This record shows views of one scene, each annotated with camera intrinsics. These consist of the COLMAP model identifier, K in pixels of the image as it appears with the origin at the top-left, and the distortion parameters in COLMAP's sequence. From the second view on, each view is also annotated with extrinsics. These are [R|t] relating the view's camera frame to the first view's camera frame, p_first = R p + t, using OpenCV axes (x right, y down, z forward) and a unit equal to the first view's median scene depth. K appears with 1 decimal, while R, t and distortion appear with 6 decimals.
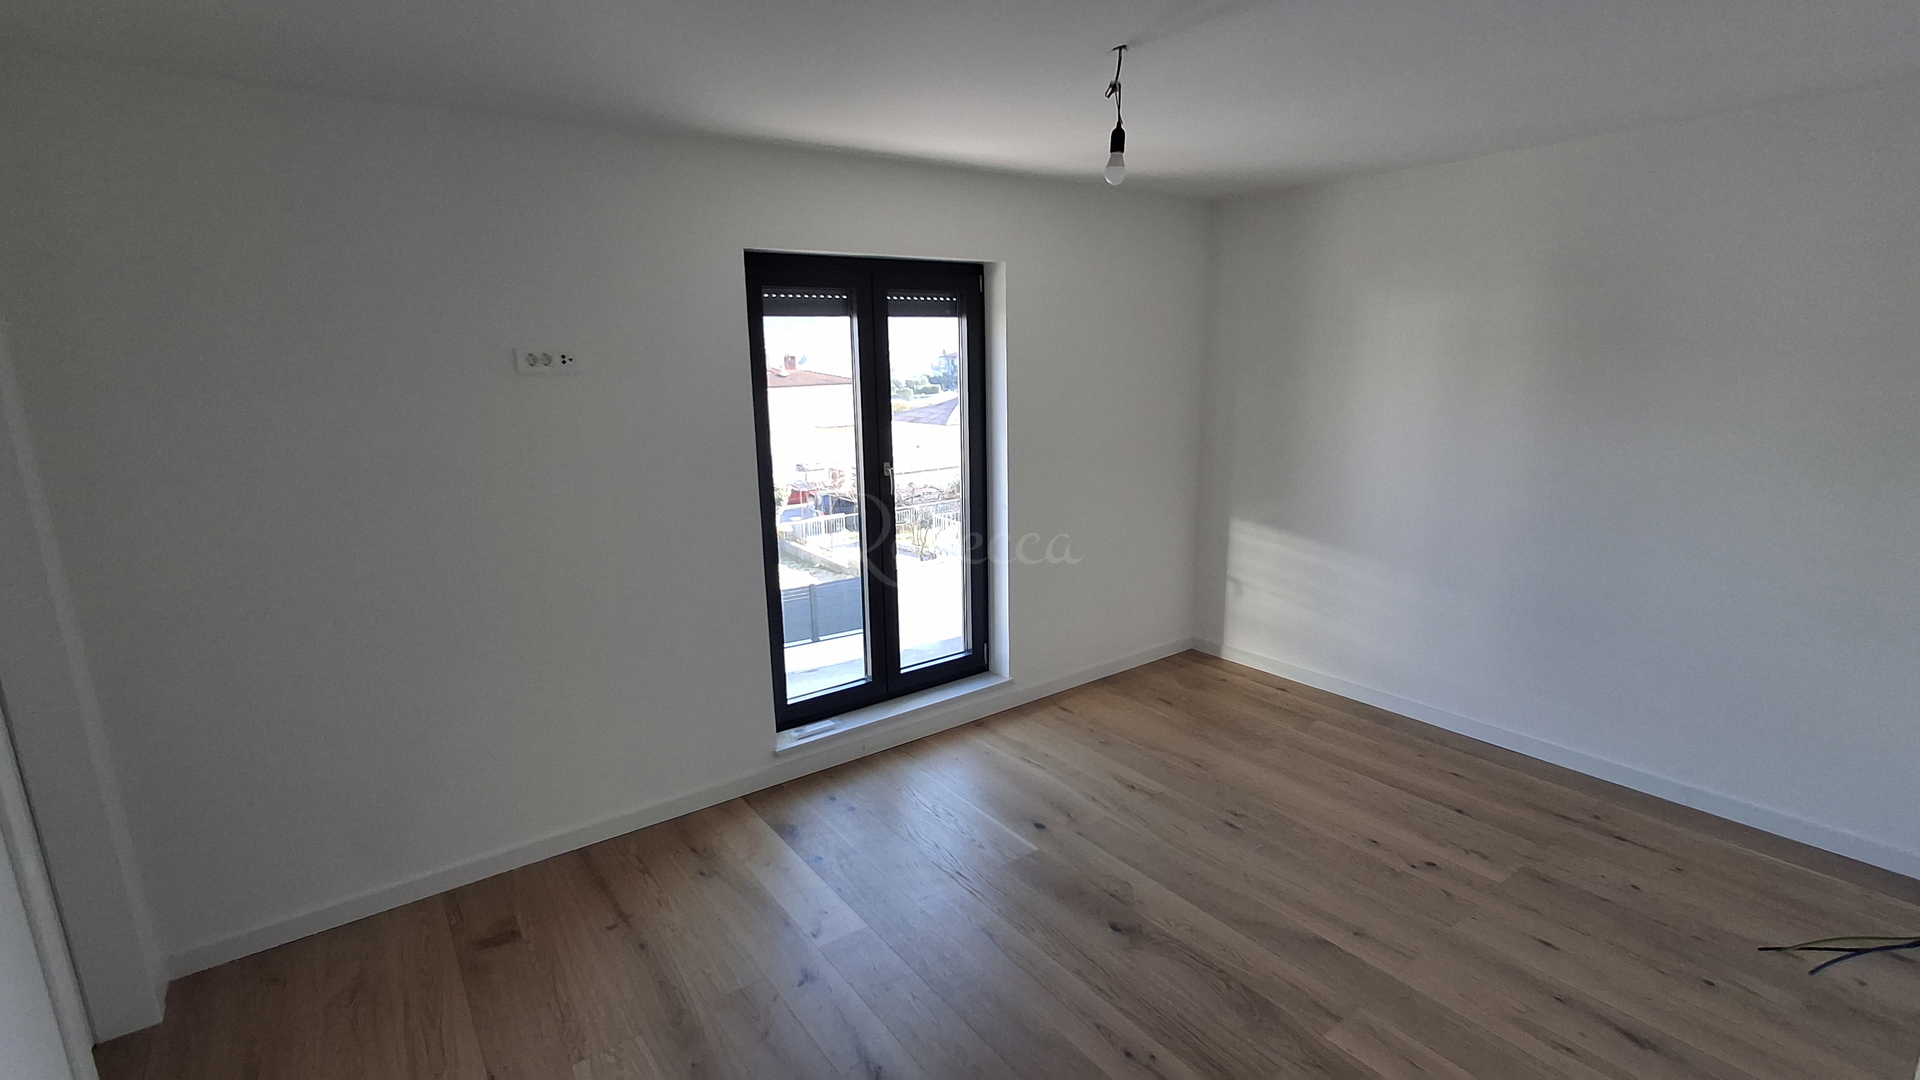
lens RADIAL K [[887.0, 0, 958.4], [0, 887.0, 538.4], [0, 0, 1]] dist [0.001952, 0.002125]
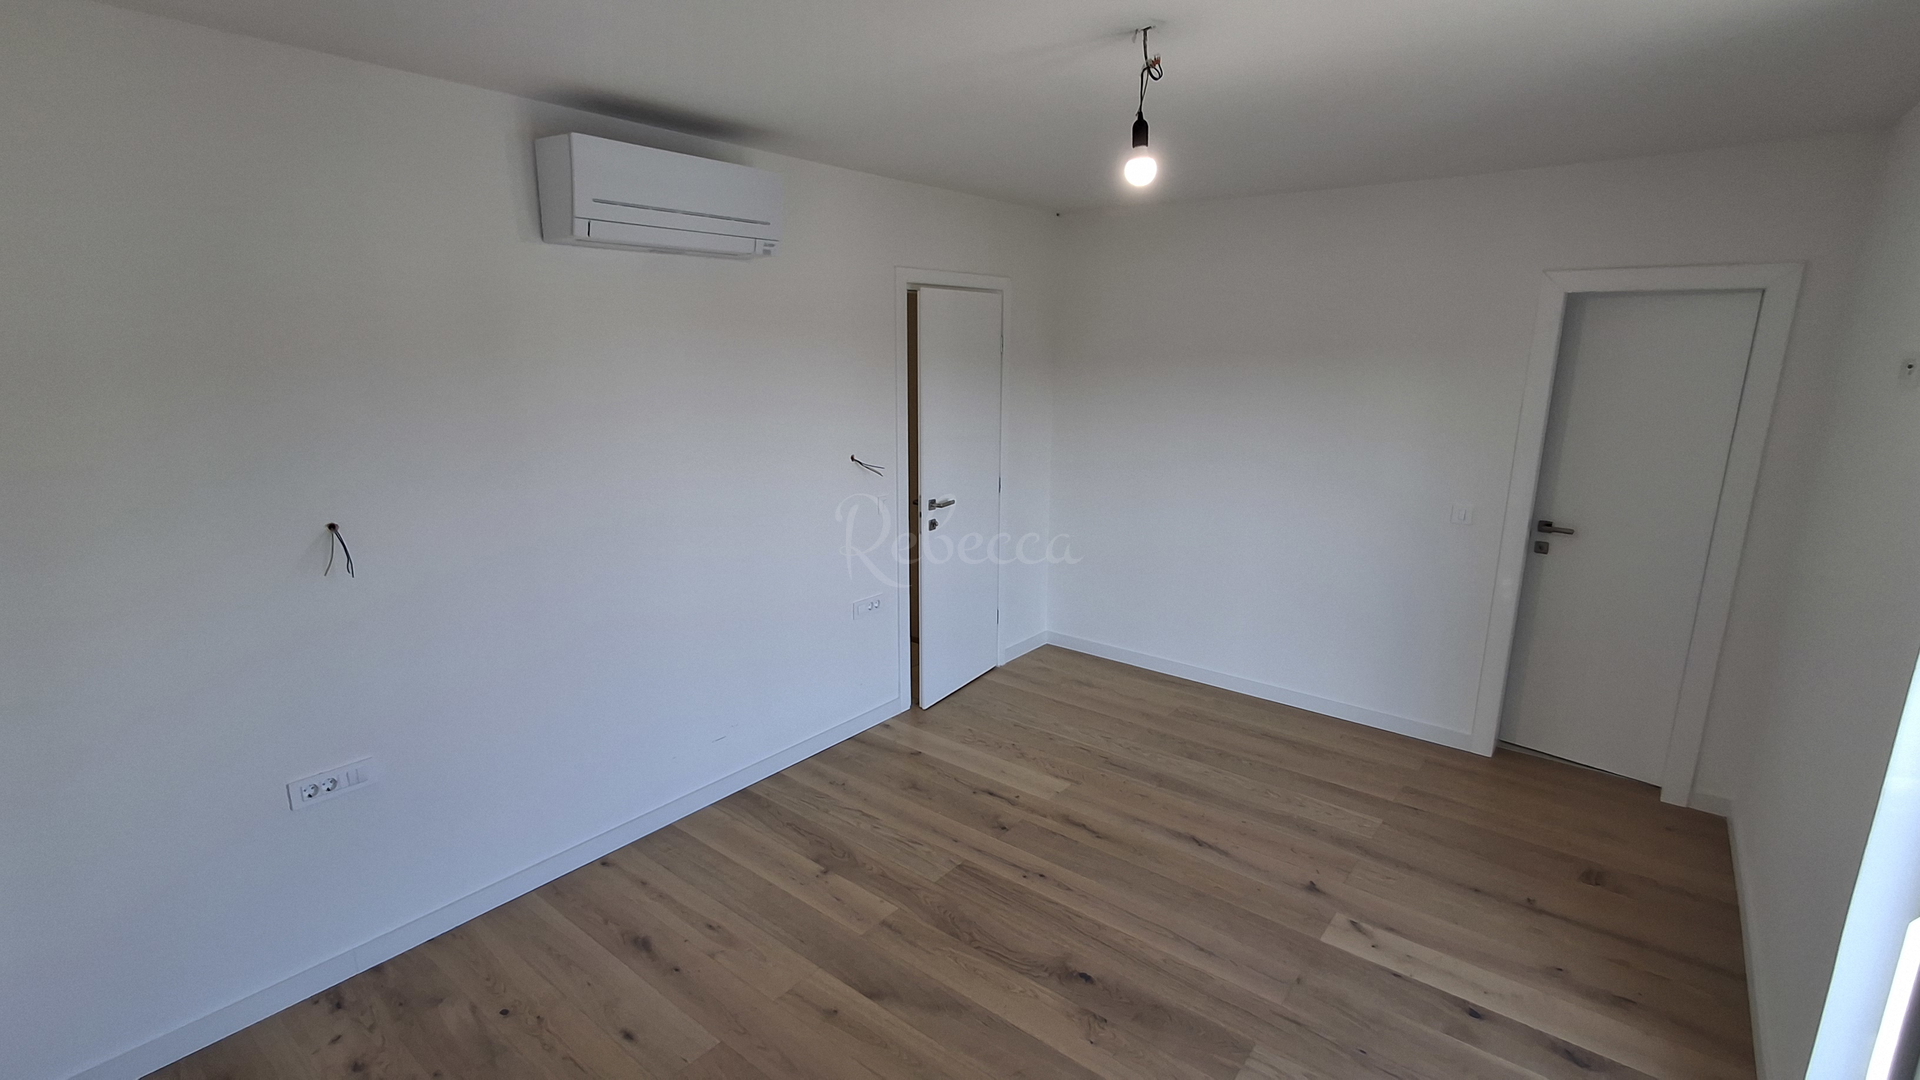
lens RADIAL K [[887.0, 0, 960.8], [0, 887.0, 542.6], [0, 0, 1]] dist [0.001952, 0.002125]
pose [[-0.963806, 0.070730, -0.257051, 0.436978], [-0.046711, 0.904451, 0.424011, -0.315335], [0.262480, 0.420672, -0.868412, 1.351633]]
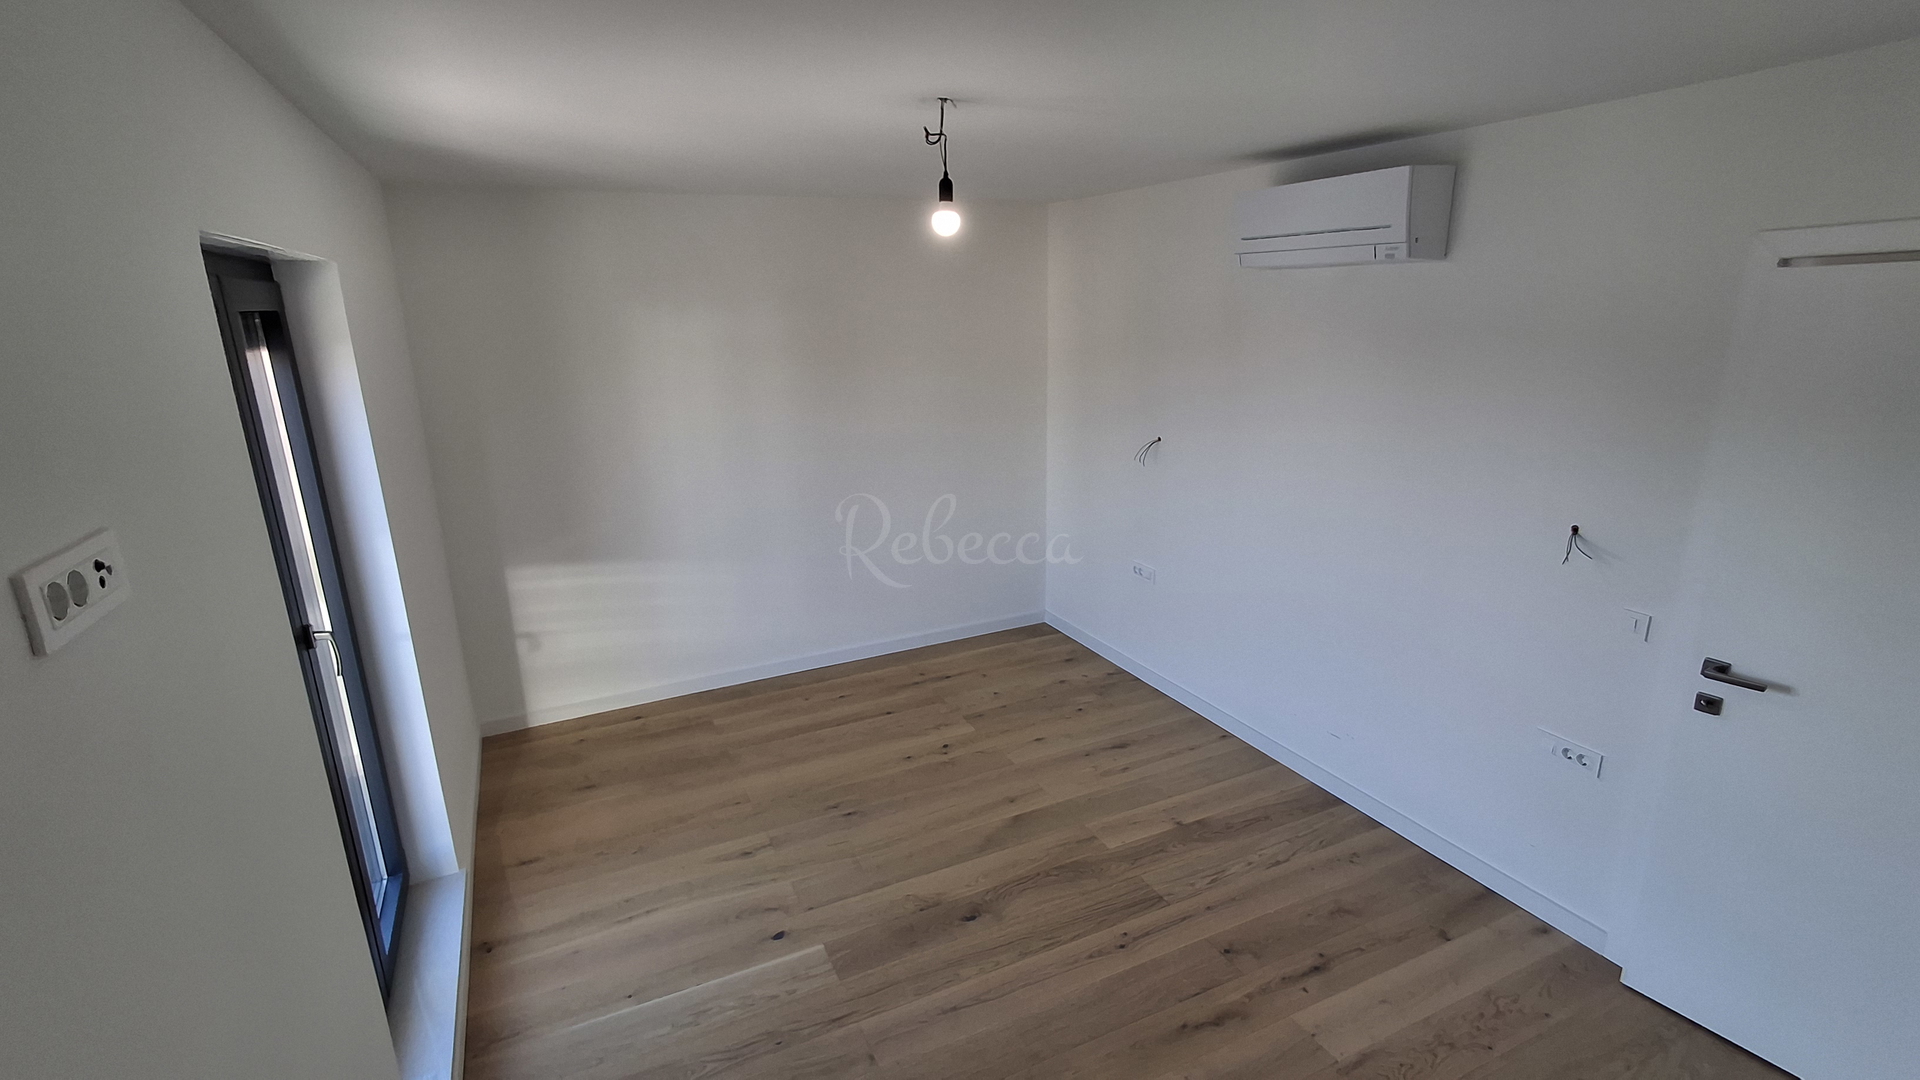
lens RADIAL K [[887.0, 0, 958.2], [0, 887.0, 539.6], [0, 0, 1]] dist [0.001952, 0.002125]
pose [[0.185153, -0.249043, 0.950629, -0.628586], [0.224567, 0.952481, 0.205789, -0.192798], [-0.956707, 0.175377, 0.232281, 0.579921]]
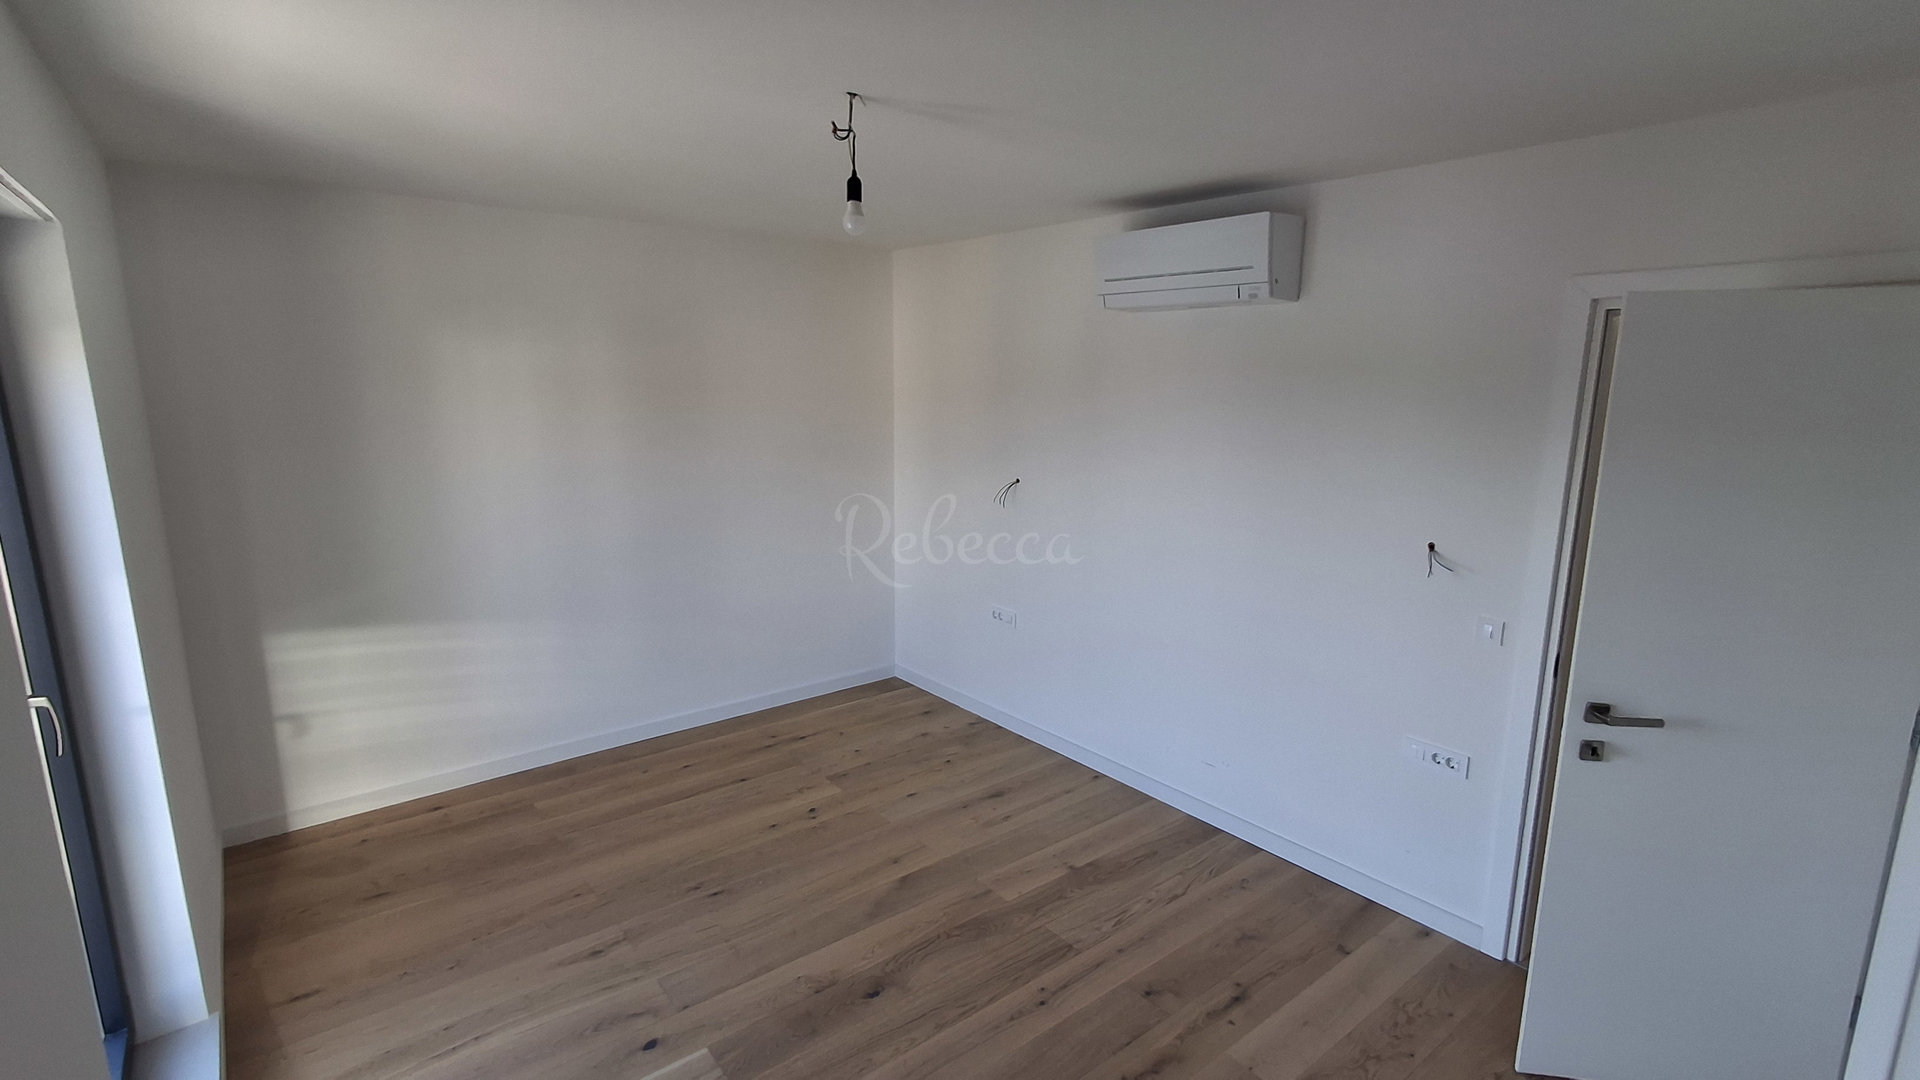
lens RADIAL K [[887.0, 0, 955.4], [0, 887.0, 543.9], [0, 0, 1]] dist [0.001952, 0.002125]
pose [[-0.041152, -0.176629, 0.983417, -0.589964], [0.203298, 0.962181, 0.181321, -0.163521], [-0.978252, 0.207388, -0.003687, 0.692212]]
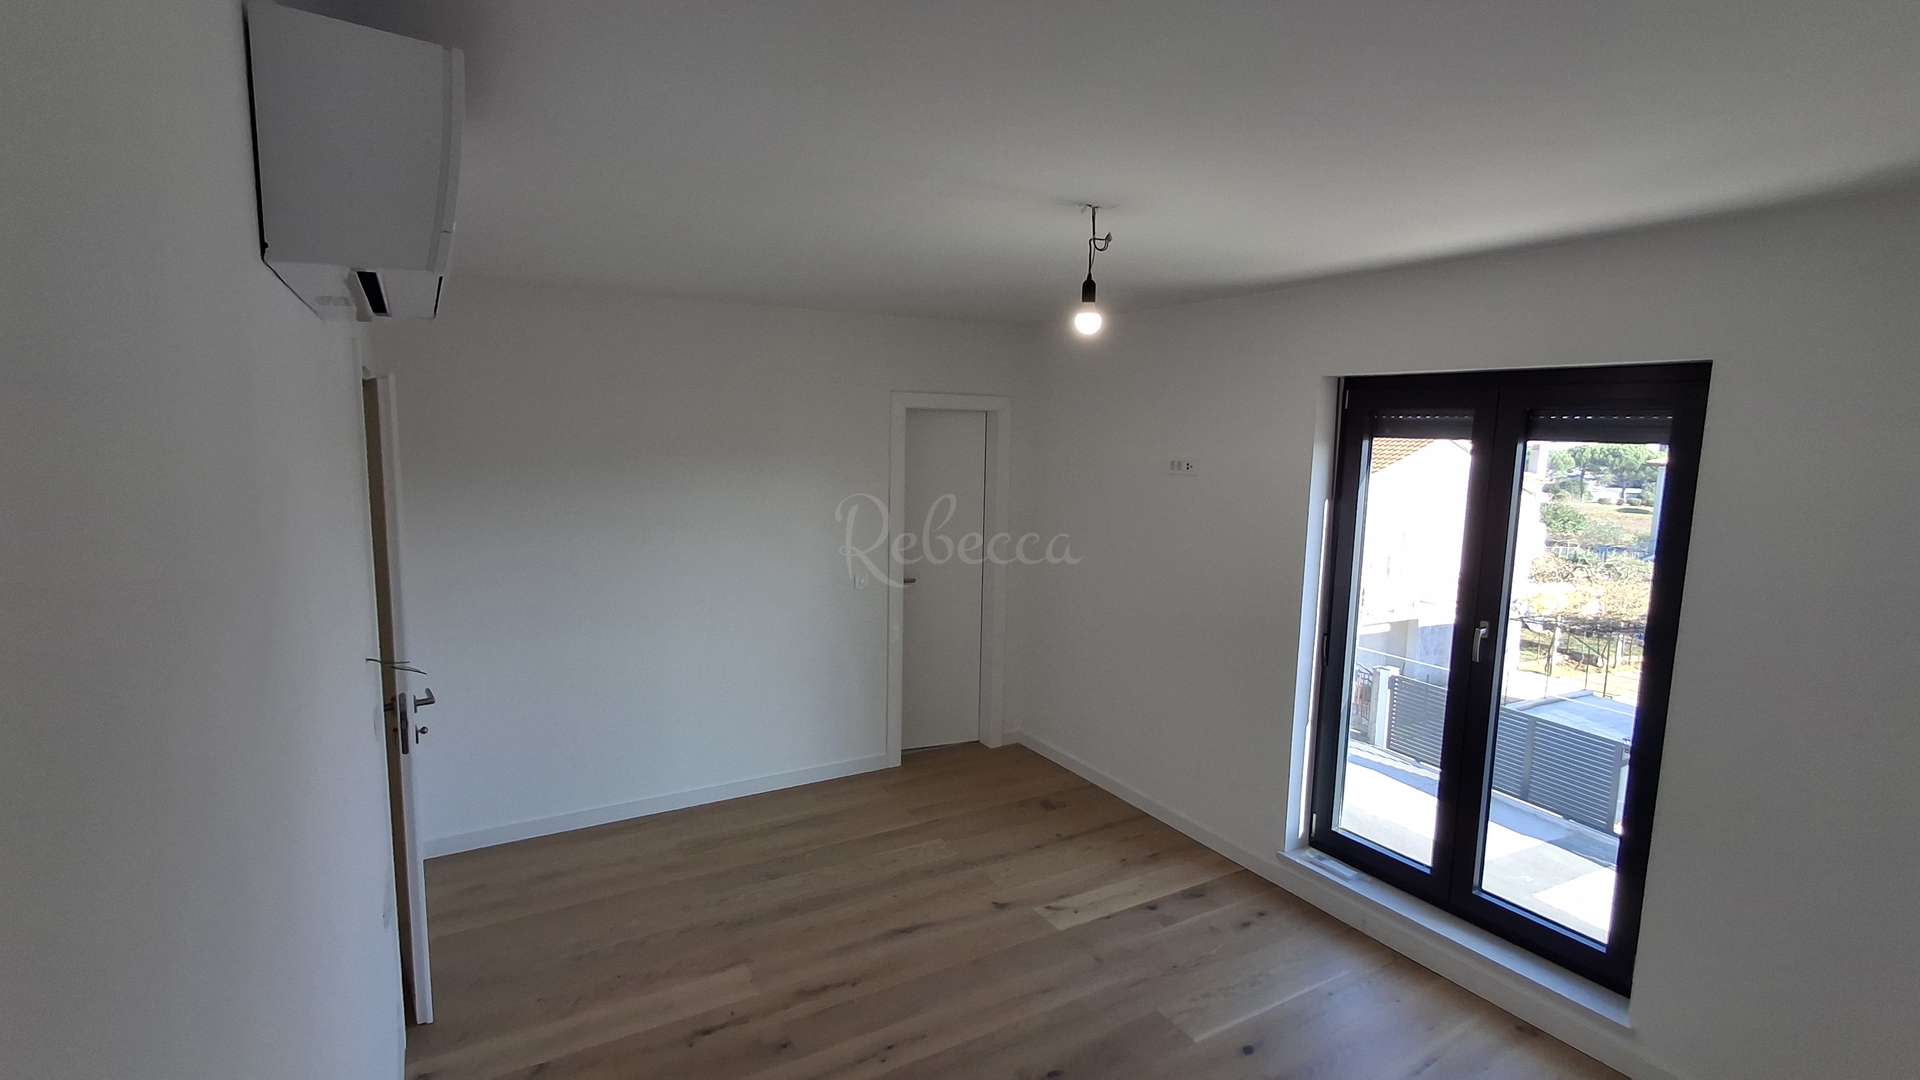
lens RADIAL K [[887.0, 0, 955.1], [0, 887.0, 535.2], [0, 0, 1]] dist [0.001952, 0.002125]
pose [[-0.098158, 0.136270, -0.985797, 0.899879], [-0.229042, 0.960894, 0.155634, -0.211071], [0.968455, 0.241066, -0.063108, 0.694682]]
